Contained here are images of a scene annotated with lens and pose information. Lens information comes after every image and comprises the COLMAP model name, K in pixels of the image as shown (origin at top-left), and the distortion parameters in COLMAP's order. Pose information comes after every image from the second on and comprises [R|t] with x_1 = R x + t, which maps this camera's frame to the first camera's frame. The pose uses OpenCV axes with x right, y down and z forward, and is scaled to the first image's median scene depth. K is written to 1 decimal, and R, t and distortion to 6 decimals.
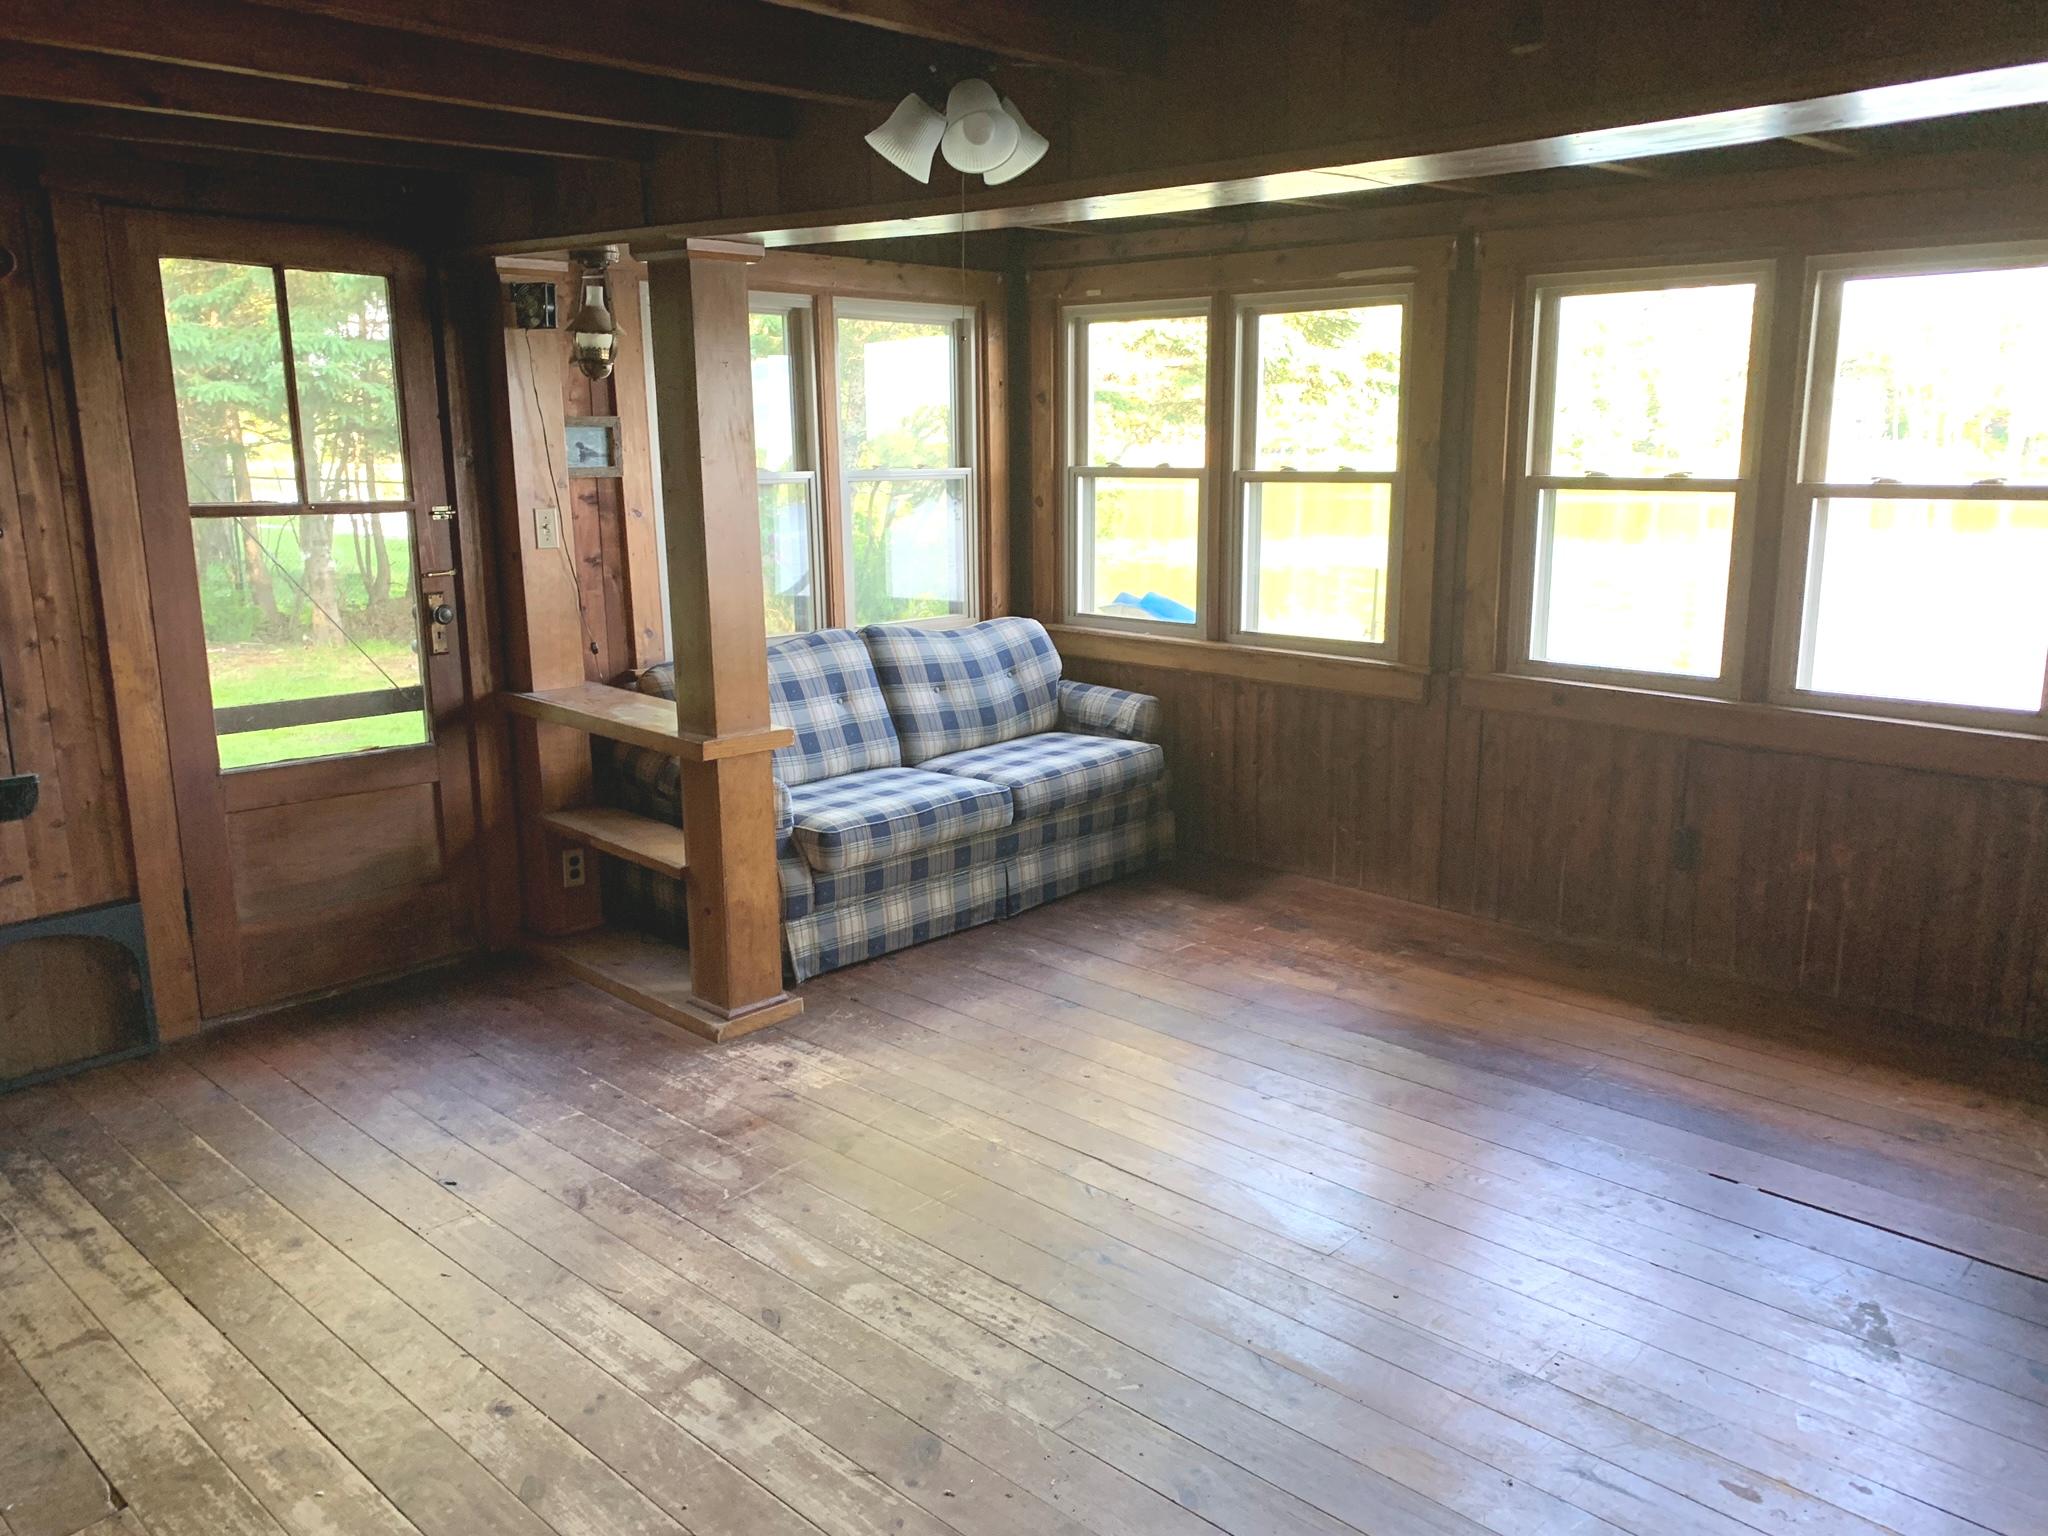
lens RADIAL K [[1543.2, 0, 999.5], [0, 1543.2, 765.7], [0, 0, 1]] dist [0.015133, -0.010235]
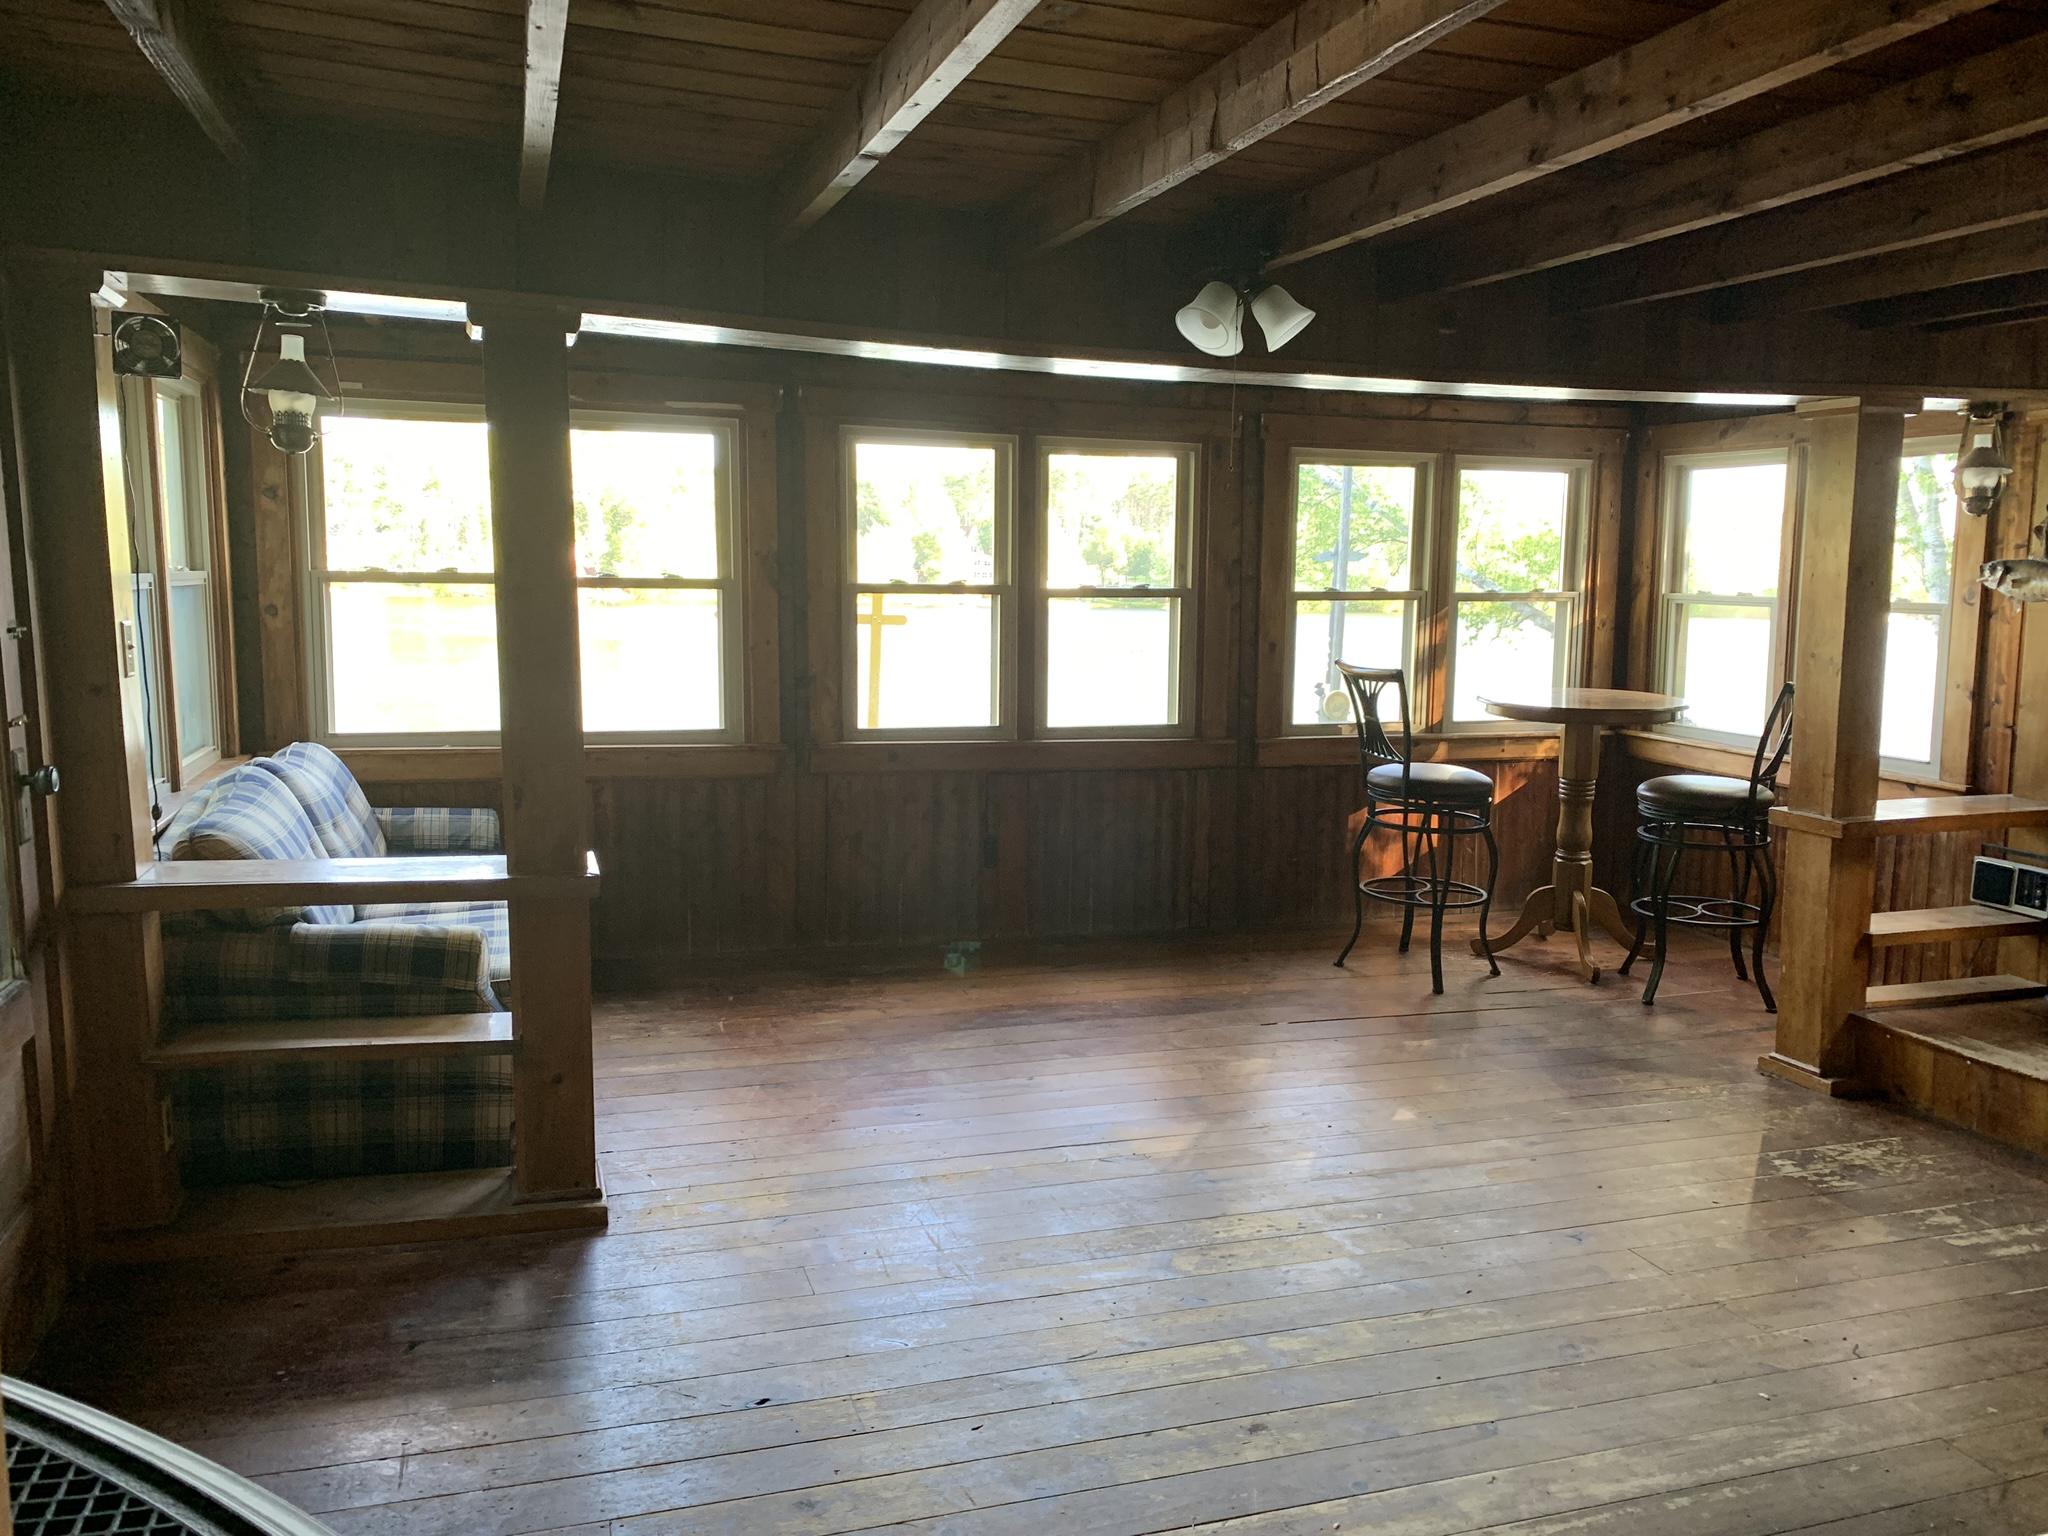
lens RADIAL K [[1543.2, 0, 999.5], [0, 1543.2, 765.7], [0, 0, 1]] dist [0.015133, -0.010235]
pose [[0.489541, -0.097930, 0.866464, -1.033759], [0.162956, 0.986442, 0.019422, -0.069126], [-0.856619, 0.131687, 0.498862, 0.446161]]
